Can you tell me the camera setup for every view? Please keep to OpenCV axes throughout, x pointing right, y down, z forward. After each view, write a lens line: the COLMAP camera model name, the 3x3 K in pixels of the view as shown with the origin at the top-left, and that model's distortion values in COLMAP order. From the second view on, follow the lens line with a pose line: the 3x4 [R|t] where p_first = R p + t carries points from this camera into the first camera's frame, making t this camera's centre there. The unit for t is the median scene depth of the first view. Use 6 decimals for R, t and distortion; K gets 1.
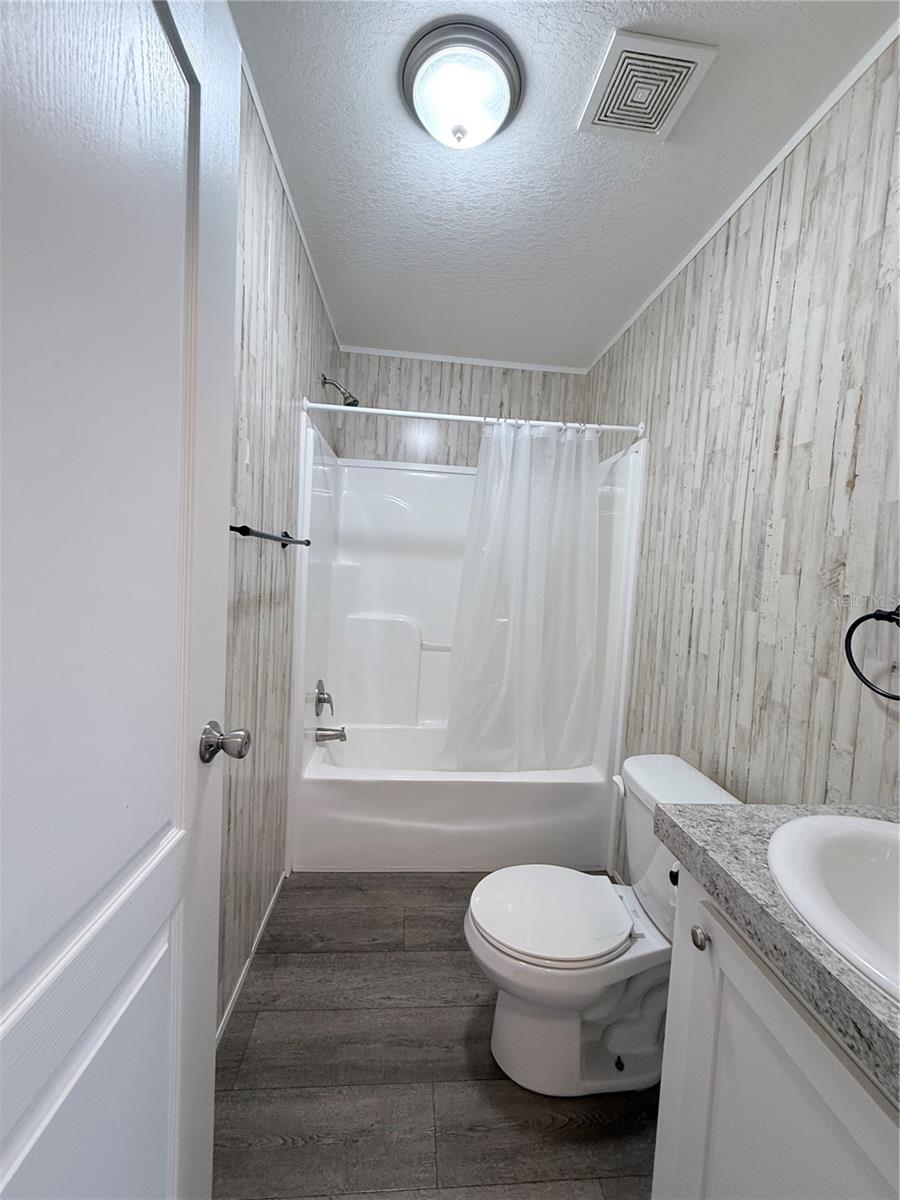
lens RADIAL K [[478.6, 0, 451.6], [0, 478.6, 595.3], [0, 0, 1]] dist [-0.000929, 0.000302]
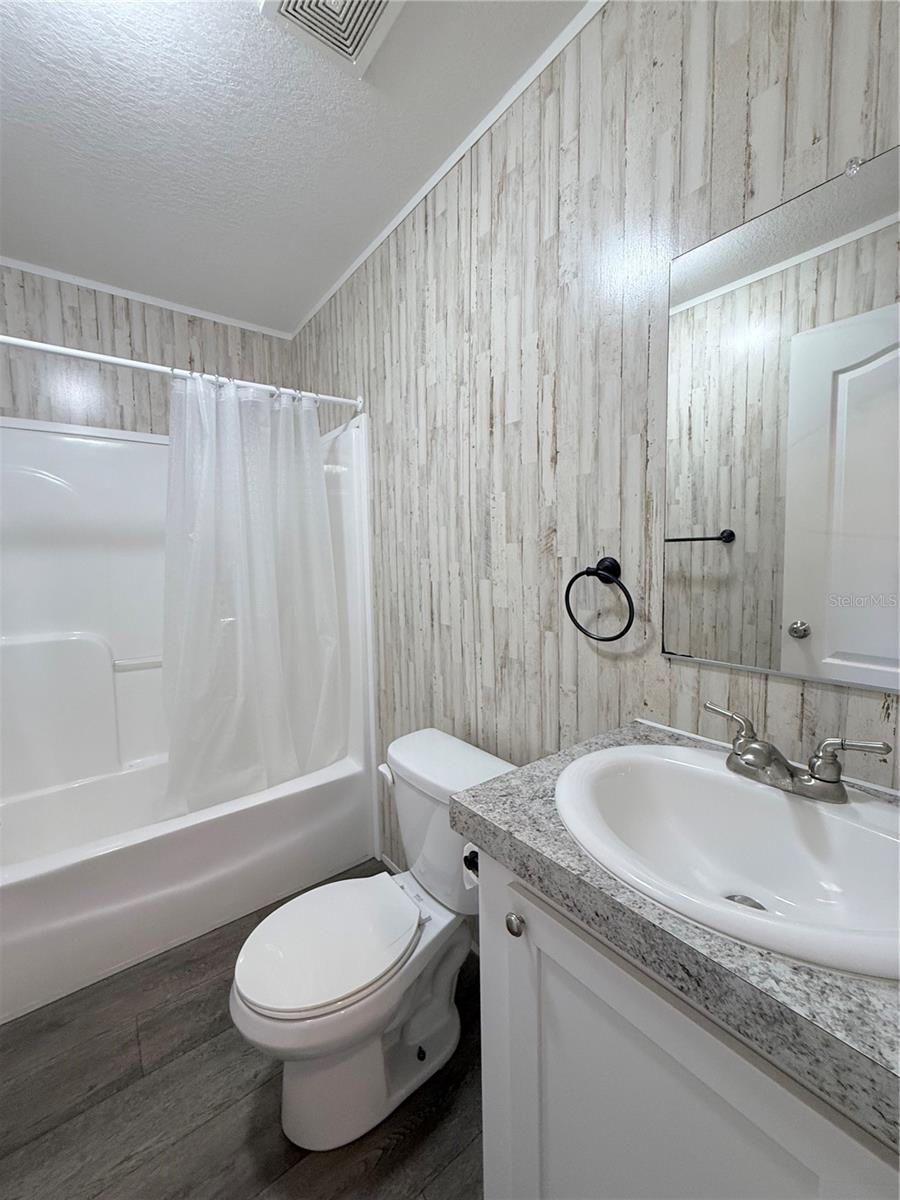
lens RADIAL K [[478.6, 0, 451.6], [0, 478.6, 595.3], [0, 0, 1]] dist [-0.000929, 0.000302]
pose [[0.838402, -0.113768, 0.533047, -0.010550], [0.097405, 0.993504, 0.058841, -0.001913], [-0.536278, 0.002589, 0.844037, 0.134231]]
